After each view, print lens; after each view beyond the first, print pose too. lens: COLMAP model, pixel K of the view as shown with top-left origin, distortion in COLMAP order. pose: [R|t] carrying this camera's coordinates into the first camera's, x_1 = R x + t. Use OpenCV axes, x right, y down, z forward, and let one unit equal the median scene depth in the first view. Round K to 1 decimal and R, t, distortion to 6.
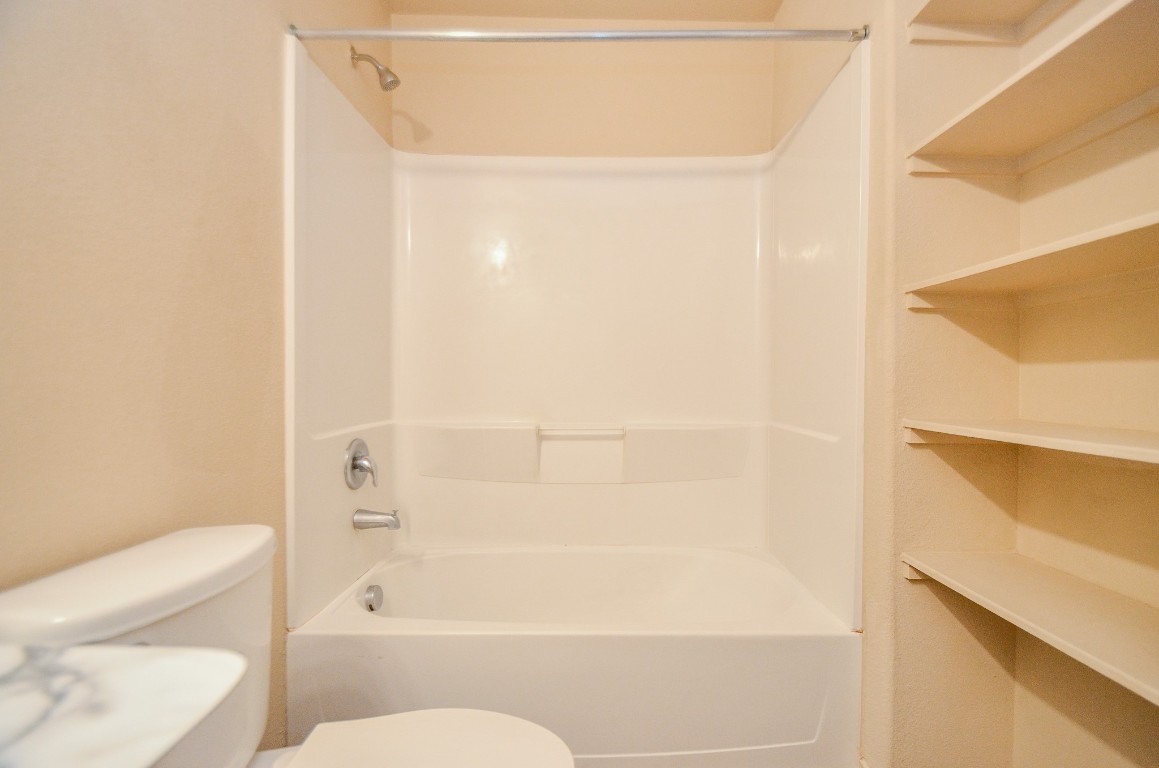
lens RADIAL K [[502.7, 0, 580.2], [0, 502.7, 392.6], [0, 0, 1]] dist [0.015554, -0.015229]
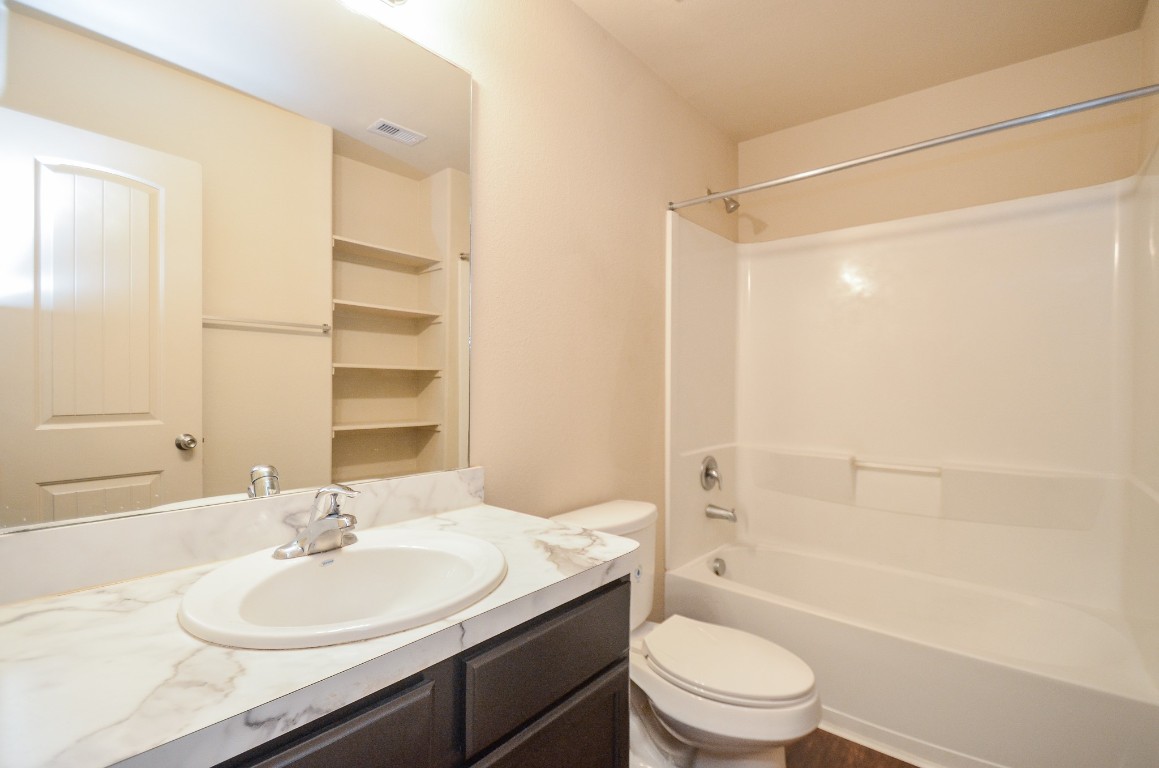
lens RADIAL K [[502.7, 0, 580.2], [0, 502.7, 392.6], [0, 0, 1]] dist [0.015554, -0.015229]
pose [[0.748349, 0.002984, -0.663299, 0.249482], [-0.007470, 0.999964, -0.003930, -0.085187], [0.663263, 0.007896, 0.748344, -0.350495]]
